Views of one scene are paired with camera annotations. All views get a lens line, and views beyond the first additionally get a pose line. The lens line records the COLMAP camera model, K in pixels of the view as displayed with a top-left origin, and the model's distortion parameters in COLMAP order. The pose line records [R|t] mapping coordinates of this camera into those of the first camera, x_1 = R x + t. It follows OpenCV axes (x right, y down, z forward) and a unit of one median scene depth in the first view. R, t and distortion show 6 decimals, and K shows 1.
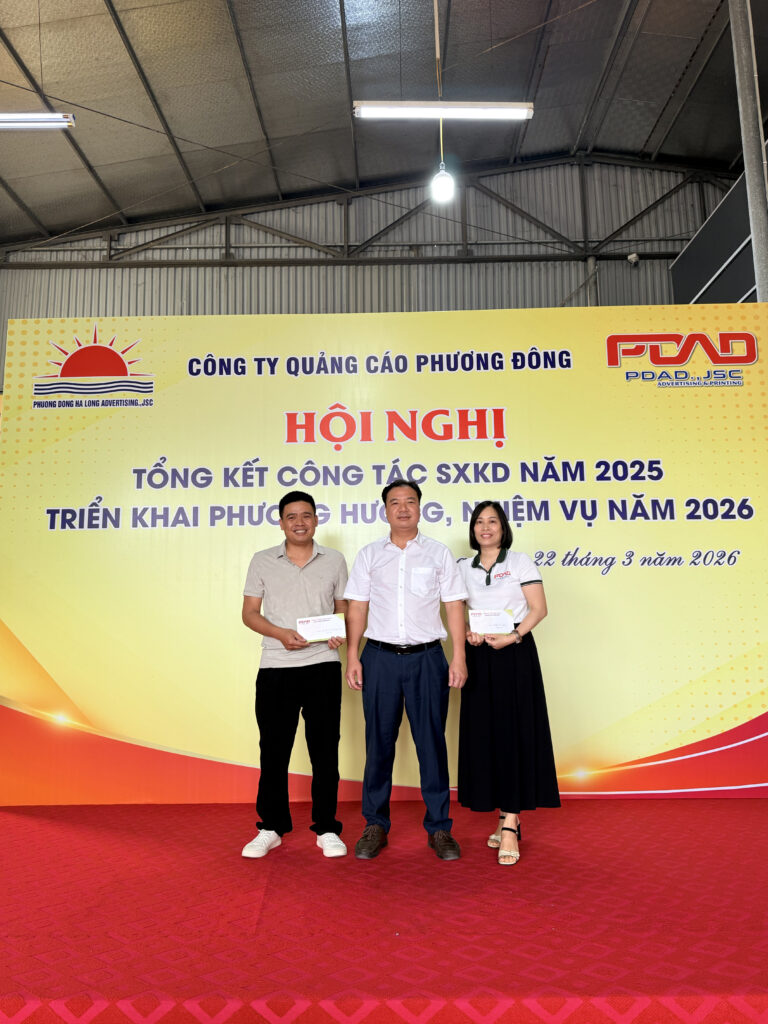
lens RADIAL K [[729.1, 0, 384.0], [0, 729.1, 512.0], [0, 0, 1]] dist [0.157758, -0.308811]
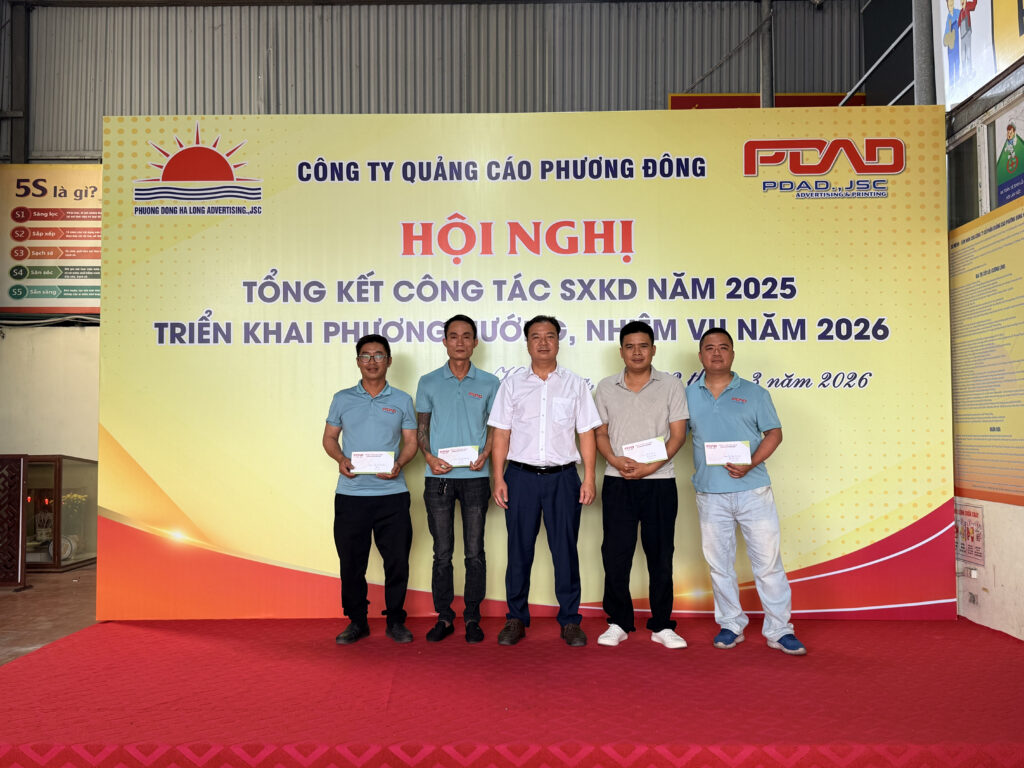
lens RADIAL K [[970.4, 0, 510.2], [0, 970.4, 389.1], [0, 0, 1]] dist [0.164783, -0.321123]
pose [[0.999941, 0.008845, -0.006312, 0.015531], [-0.008109, 0.994078, 0.108364, -0.059506], [0.007233, -0.108306, 0.994091, -0.271600]]
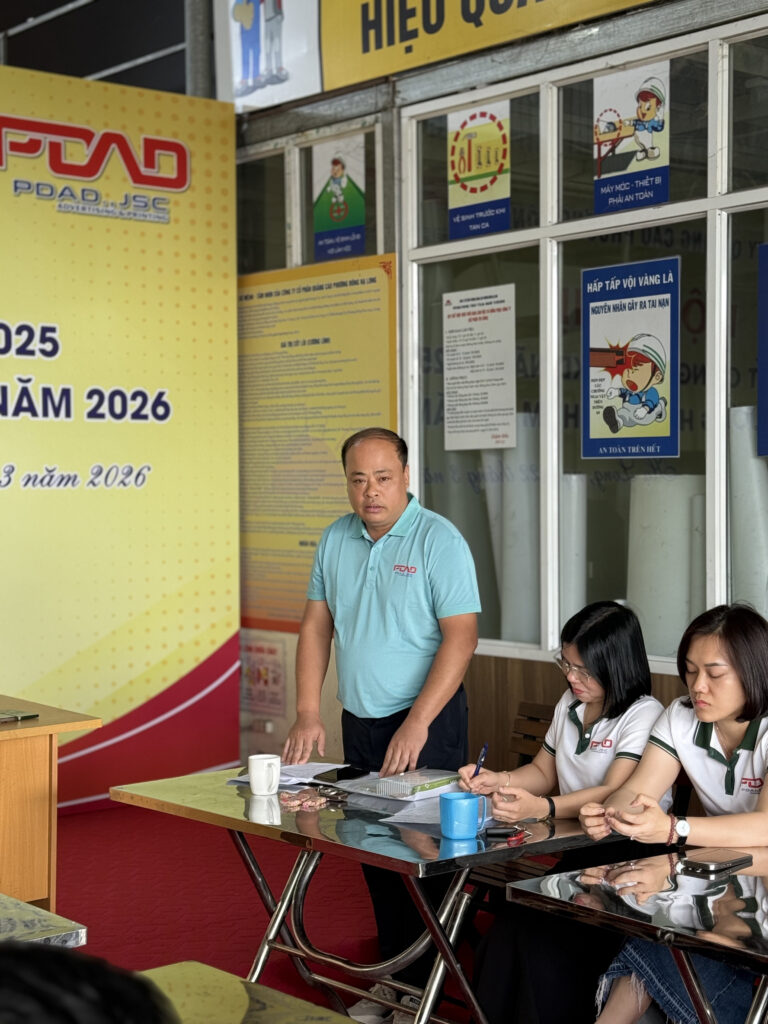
lens RADIAL K [[1758.4, 0, 384.0], [0, 1758.4, 512.0], [0, 0, 1]] dist [0.174289, -0.117520]
pose [[0.760843, -0.007957, 0.648888, -0.417383], [-0.100807, 0.986337, 0.130294, -0.138455], [-0.641059, -0.164546, 0.749645, -0.381968]]
